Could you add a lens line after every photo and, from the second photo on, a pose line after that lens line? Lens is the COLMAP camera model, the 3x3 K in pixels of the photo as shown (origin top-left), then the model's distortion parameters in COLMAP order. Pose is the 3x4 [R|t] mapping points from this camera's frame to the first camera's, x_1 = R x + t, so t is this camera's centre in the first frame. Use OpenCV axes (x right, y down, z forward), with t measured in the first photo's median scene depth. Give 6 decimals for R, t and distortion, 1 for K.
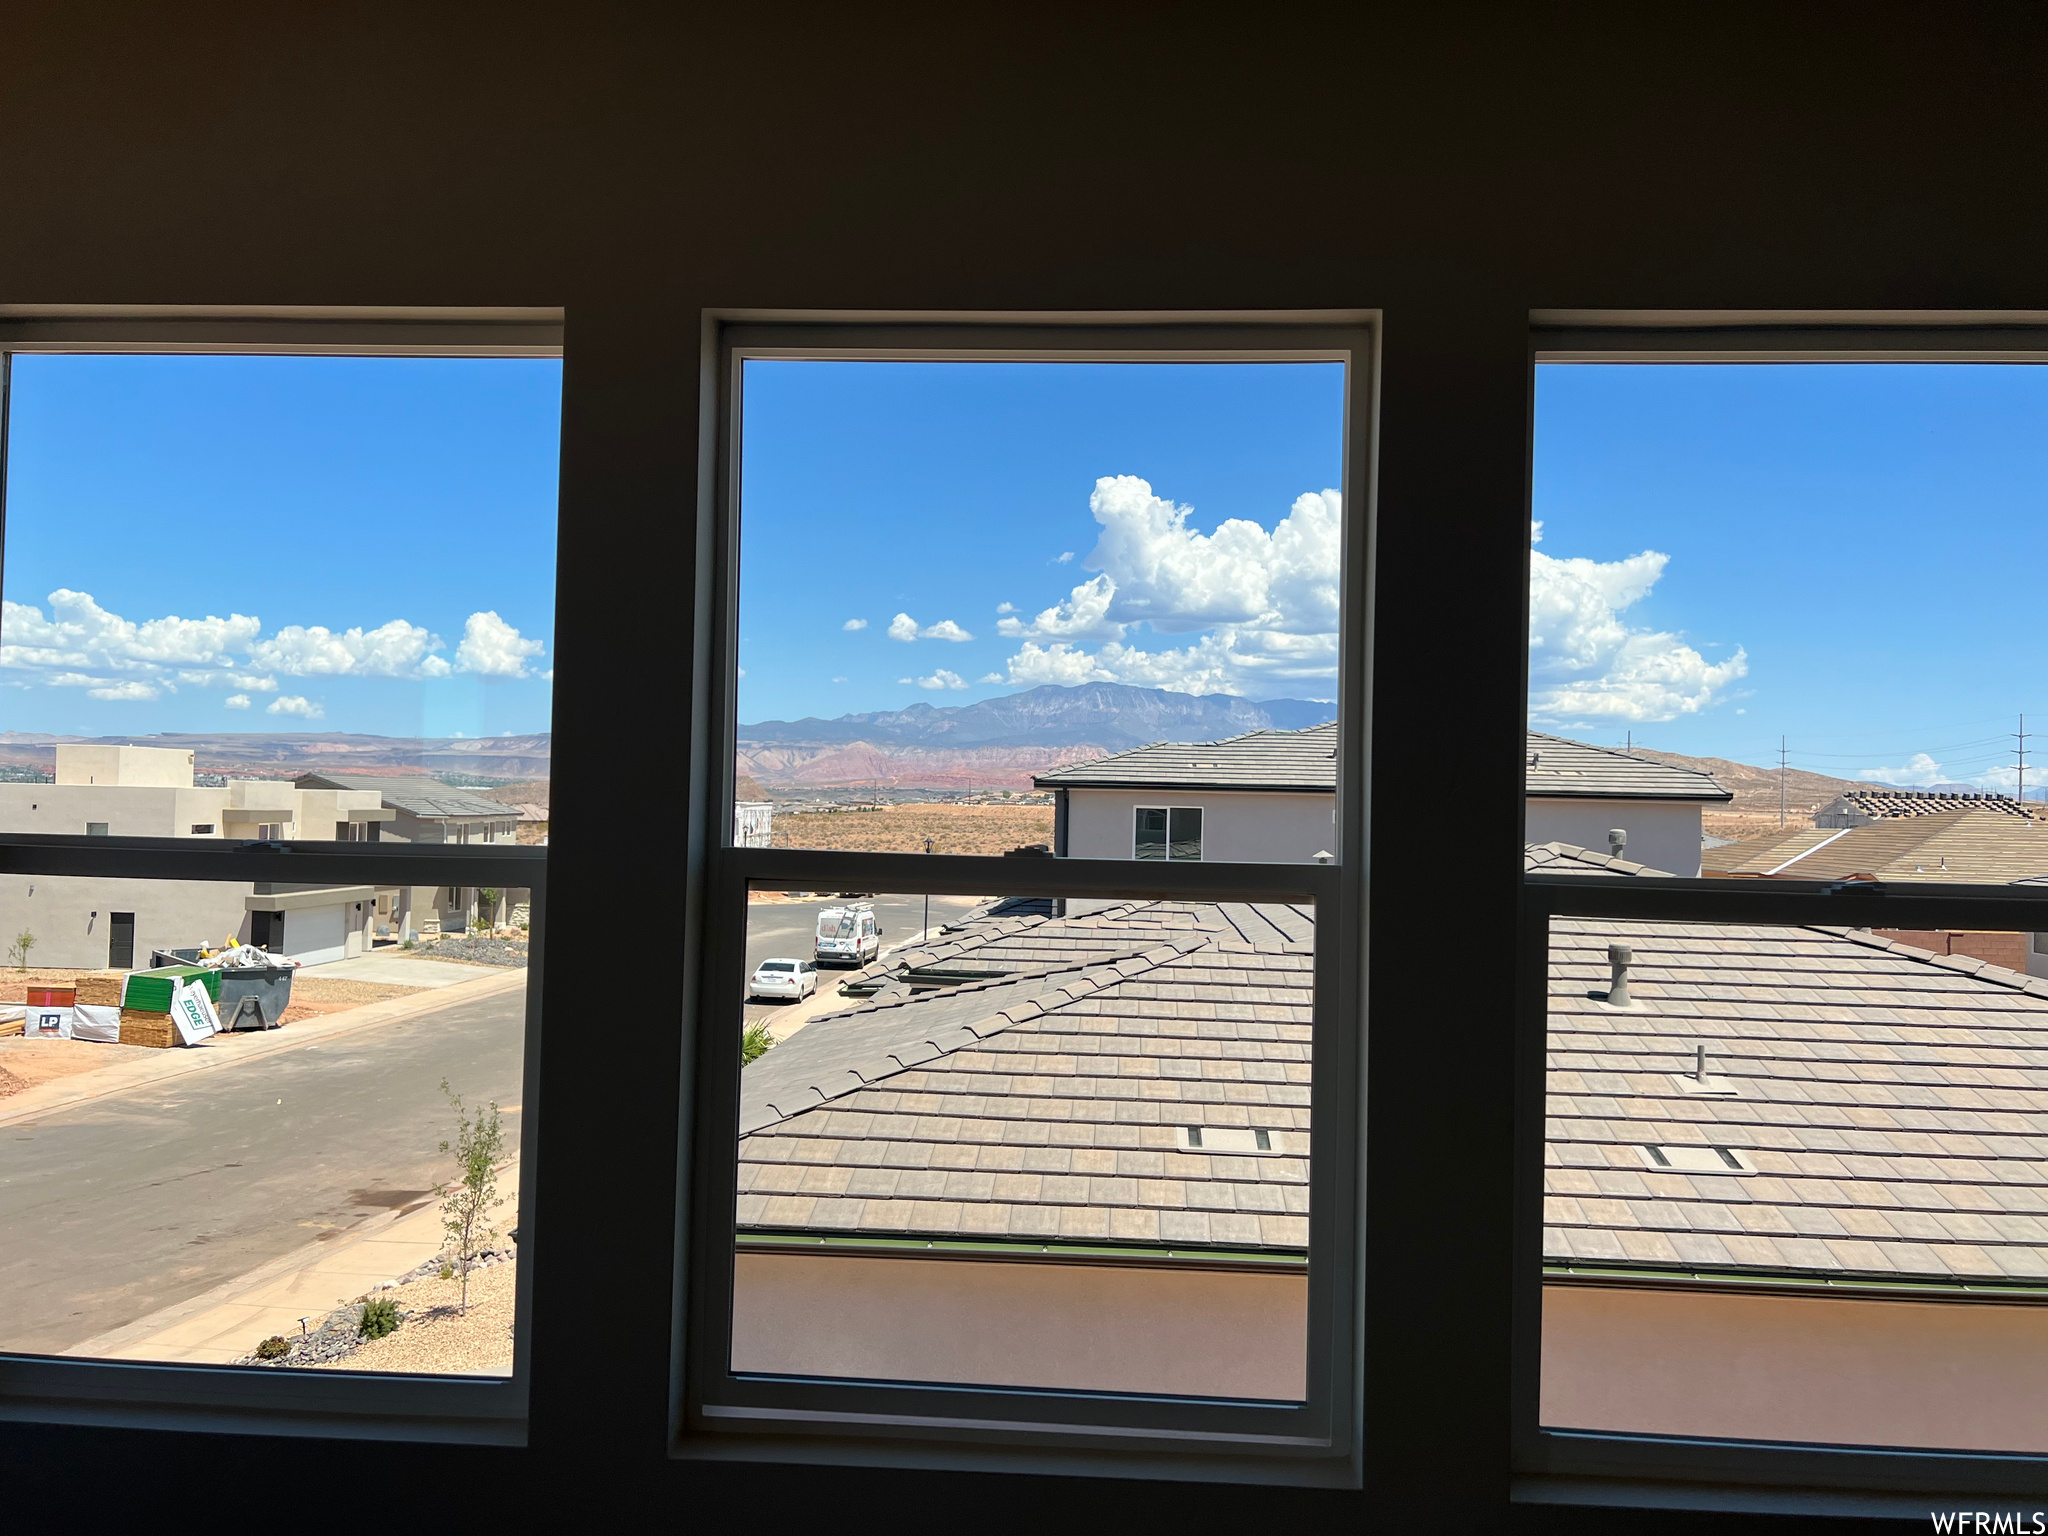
lens RADIAL K [[1430.9, 0, 1024.0], [0, 1430.9, 768.0], [0, 0, 1]] dist [-0.008837, -0.003405]
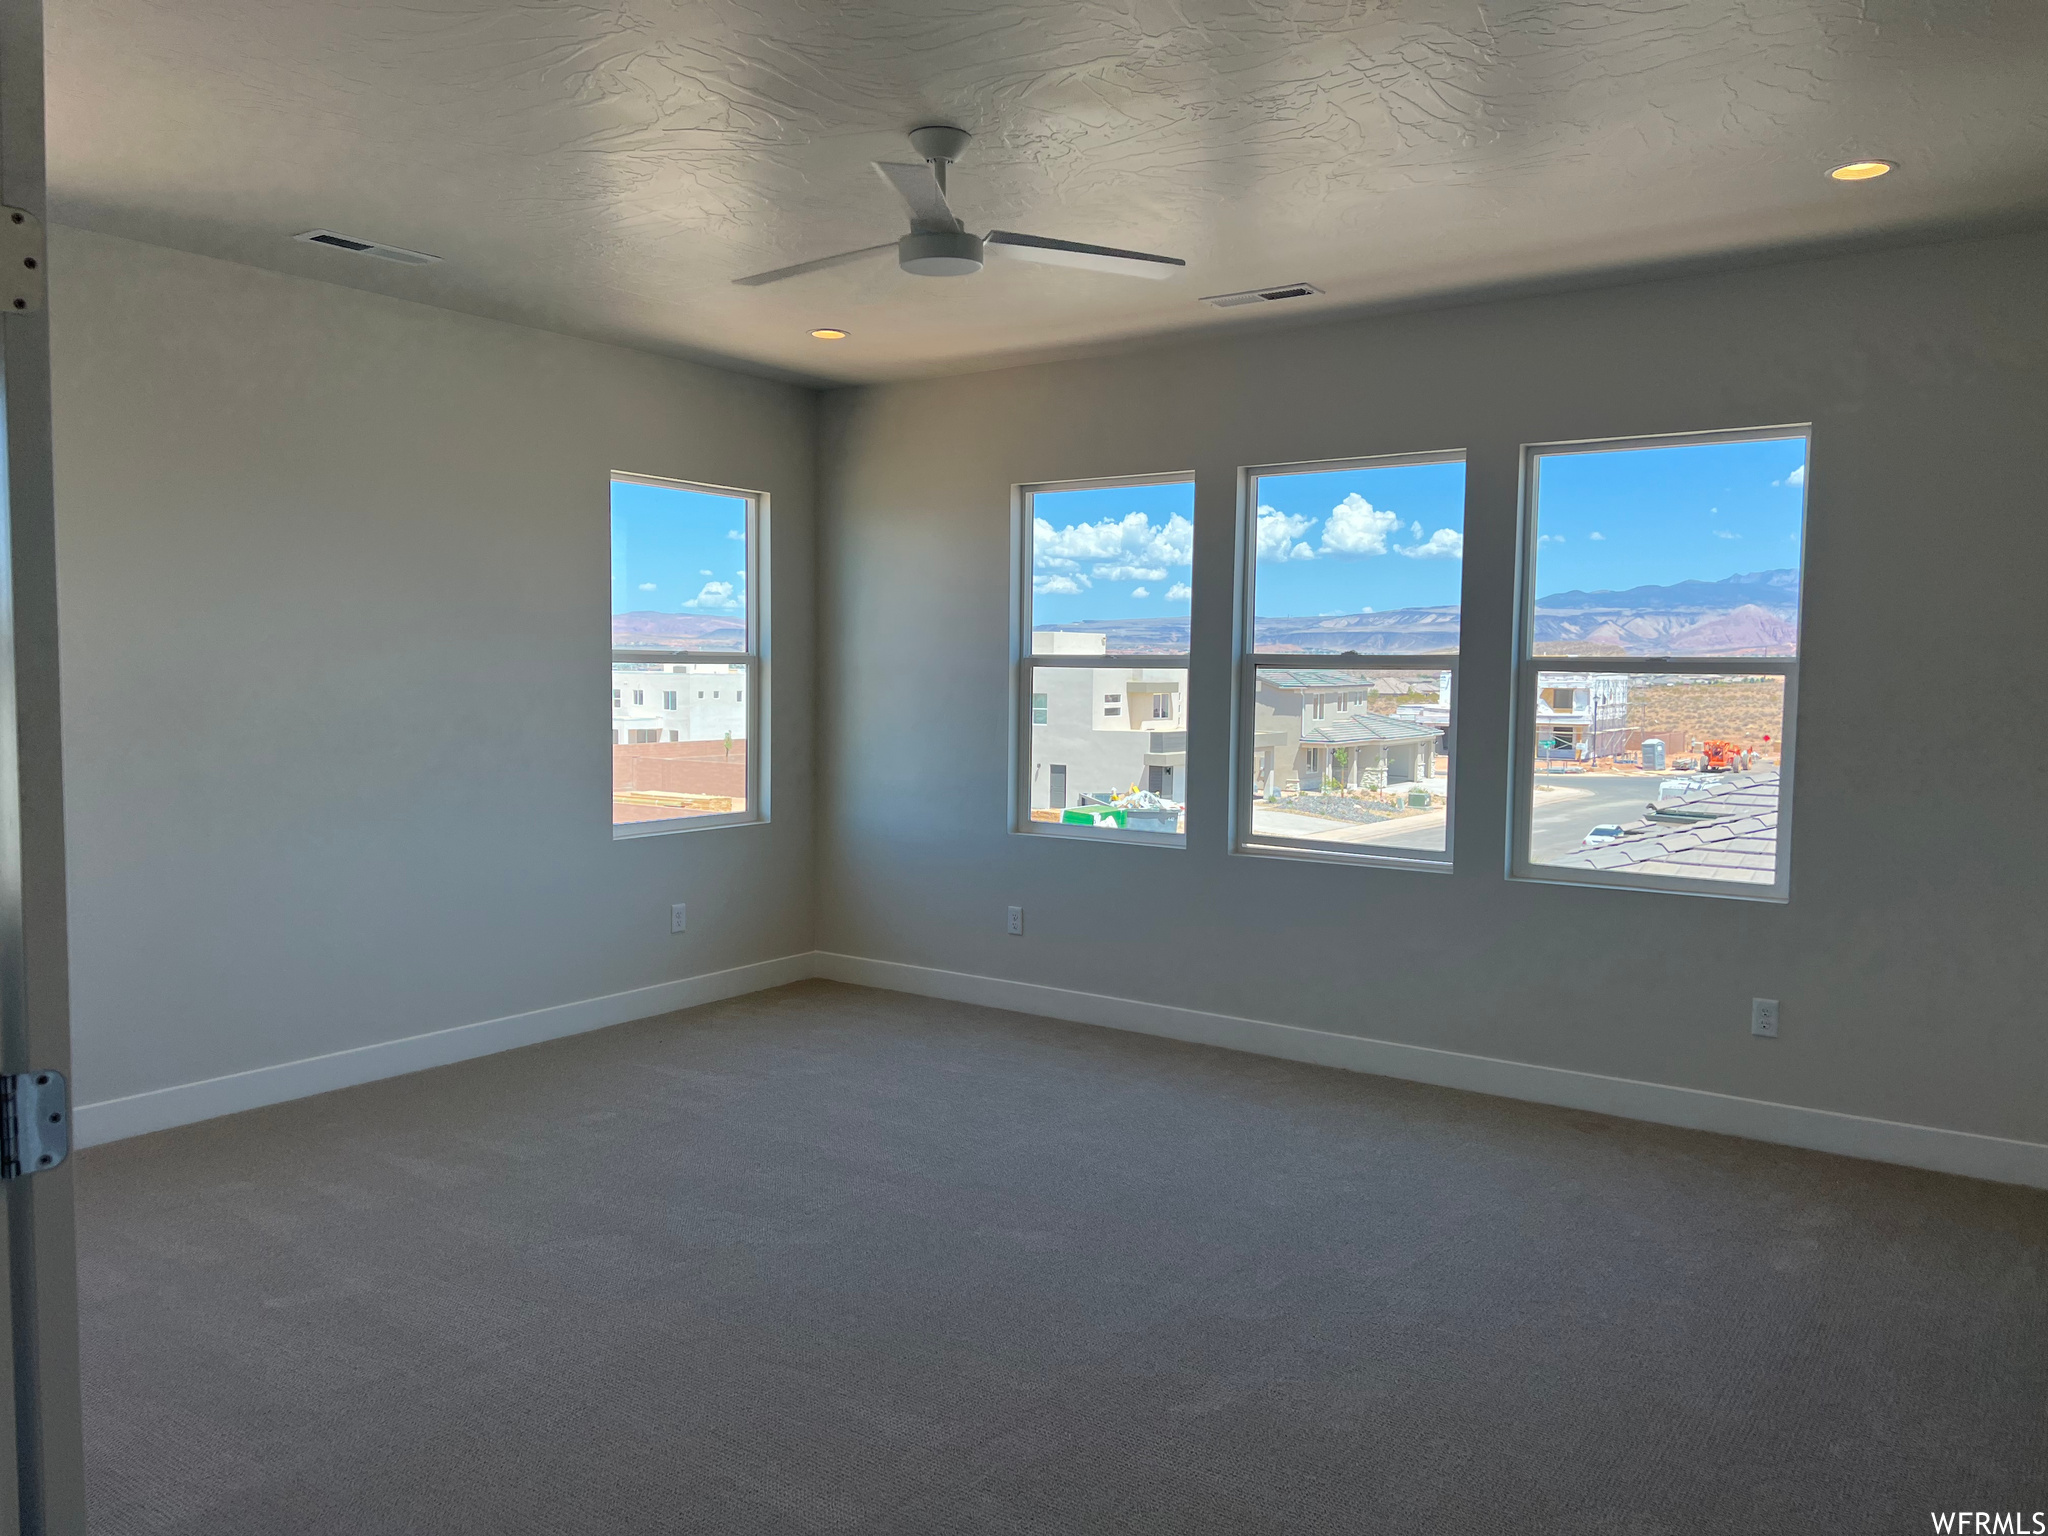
lens RADIAL K [[1537.0, 0, 1024.0], [0, 1537.0, 768.0], [0, 0, 1]] dist [-0.073755, 0.000095]
pose [[0.835116, 0.016603, -0.549823, 0.070919], [0.028487, 0.996898, 0.073372, 0.002912], [0.549336, -0.076937, 0.832052, -0.116528]]
